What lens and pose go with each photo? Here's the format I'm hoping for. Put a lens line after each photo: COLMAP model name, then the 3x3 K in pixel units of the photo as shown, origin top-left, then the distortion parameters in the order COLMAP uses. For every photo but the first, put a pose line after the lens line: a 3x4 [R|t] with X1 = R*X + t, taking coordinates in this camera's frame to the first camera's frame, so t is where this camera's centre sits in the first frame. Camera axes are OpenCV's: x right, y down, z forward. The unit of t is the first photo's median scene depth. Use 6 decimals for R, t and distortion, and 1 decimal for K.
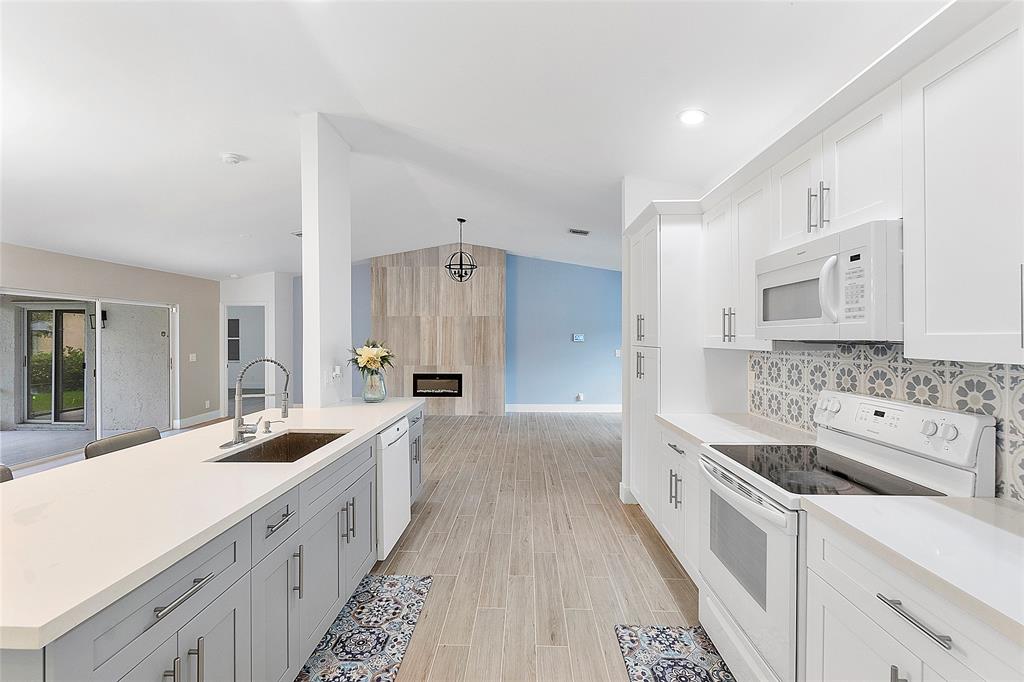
lens RADIAL K [[443.2, 0, 510.6], [0, 443.2, 337.8], [0, 0, 1]] dist [-0.003507, -0.000680]
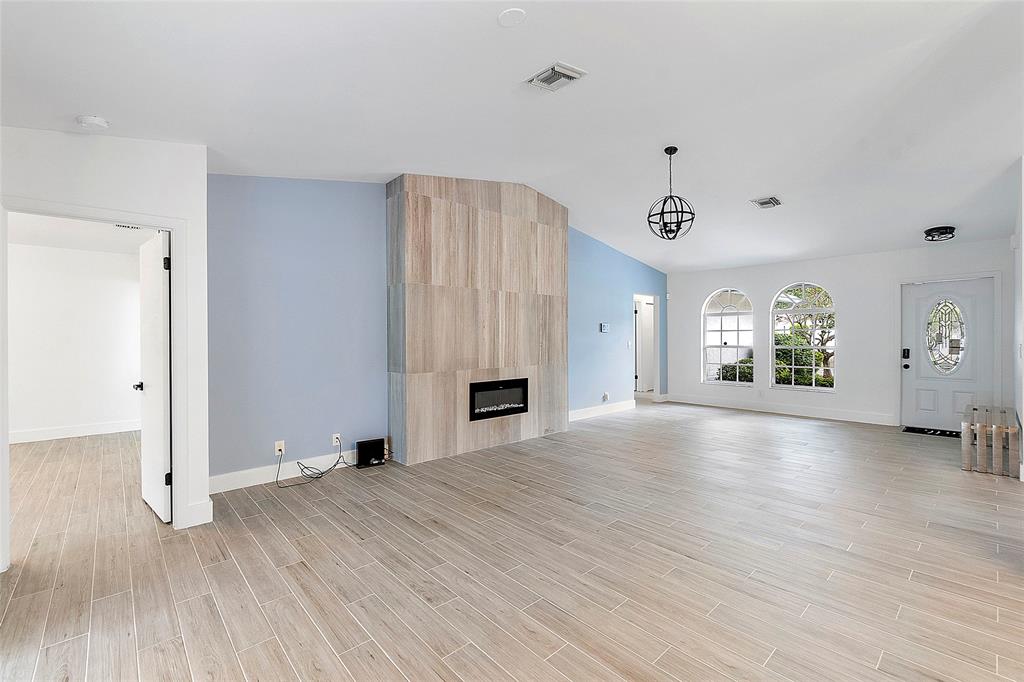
lens RADIAL K [[443.2, 0, 509.1], [0, 443.2, 338.1], [0, 0, 1]] dist [-0.003507, -0.000680]
pose [[0.720645, -0.003746, 0.693294, -0.772673], [0.005921, 0.999982, -0.000752, 0.026164], [-0.693279, 0.004647, 0.720654, 0.680630]]
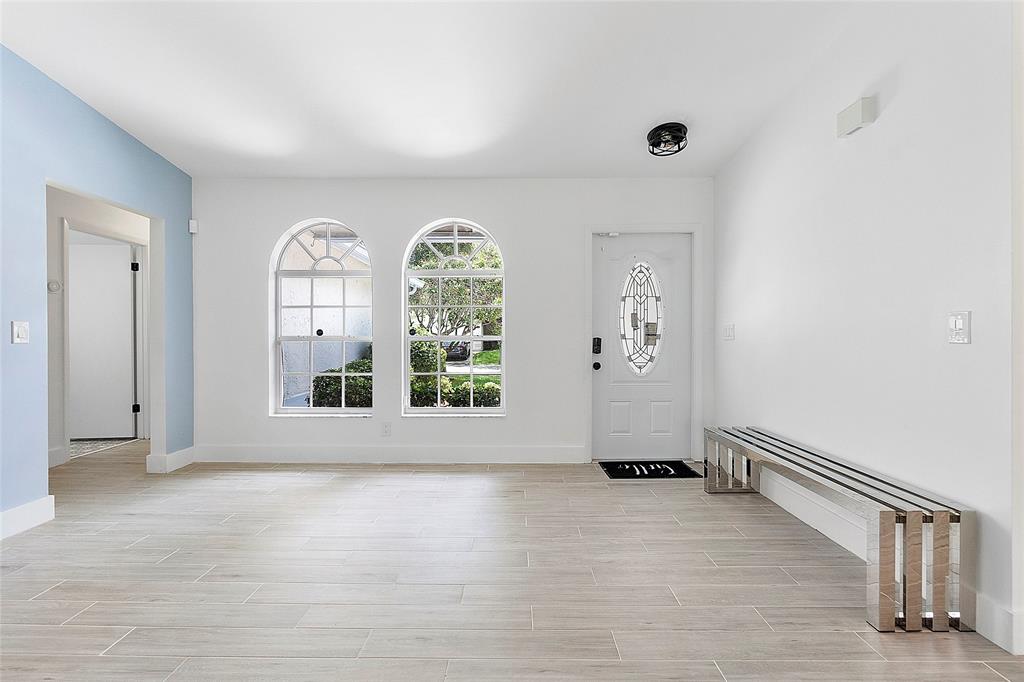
lens RADIAL K [[443.2, 0, 509.6], [0, 443.2, 343.8], [0, 0, 1]] dist [-0.003507, -0.000680]
pose [[-0.022394, -0.015091, 0.999635, -0.079886], [0.003553, 0.999879, 0.015174, 0.052808], [-0.999743, 0.003891, -0.022338, 0.910462]]
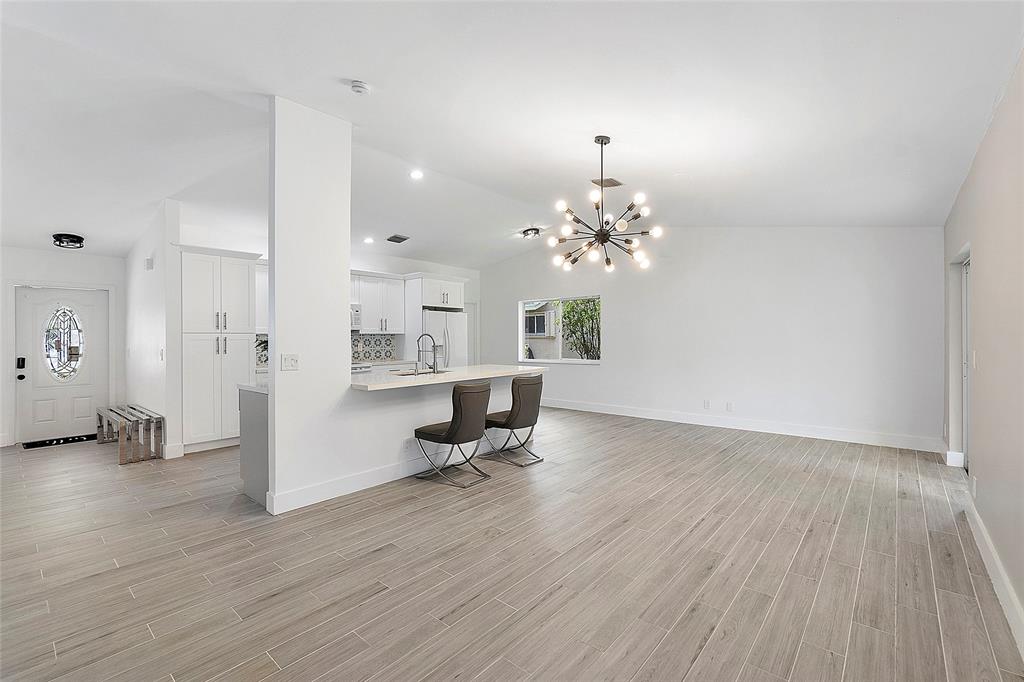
lens RADIAL K [[443.2, 0, 511.1], [0, 443.2, 340.3], [0, 0, 1]] dist [-0.003507, -0.000680]
pose [[-0.778549, 0.005040, 0.627564, -0.781795], [0.010596, 0.999931, 0.005114, 0.025331], [-0.627495, 0.010631, -0.778548, 0.846241]]
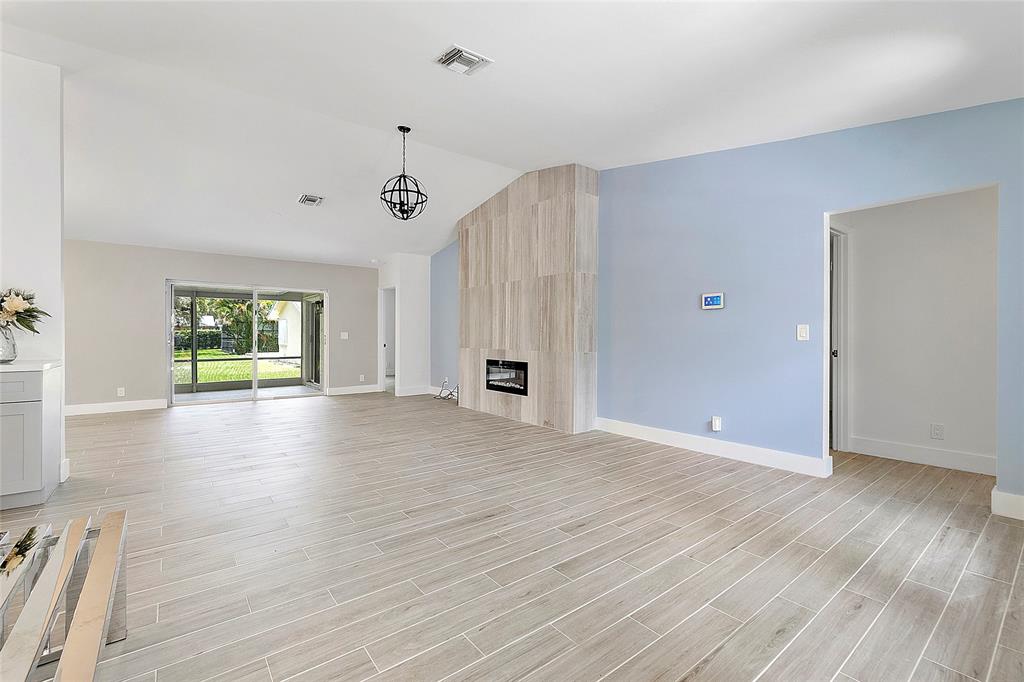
lens RADIAL K [[443.2, 0, 508.9], [0, 443.2, 338.2], [0, 0, 1]] dist [-0.003507, -0.000680]
pose [[0.633729, 0.005272, -0.773537, 0.518845], [-0.004639, 0.999985, 0.003014, 0.053611], [0.773541, 0.001678, 0.633744, 0.696240]]
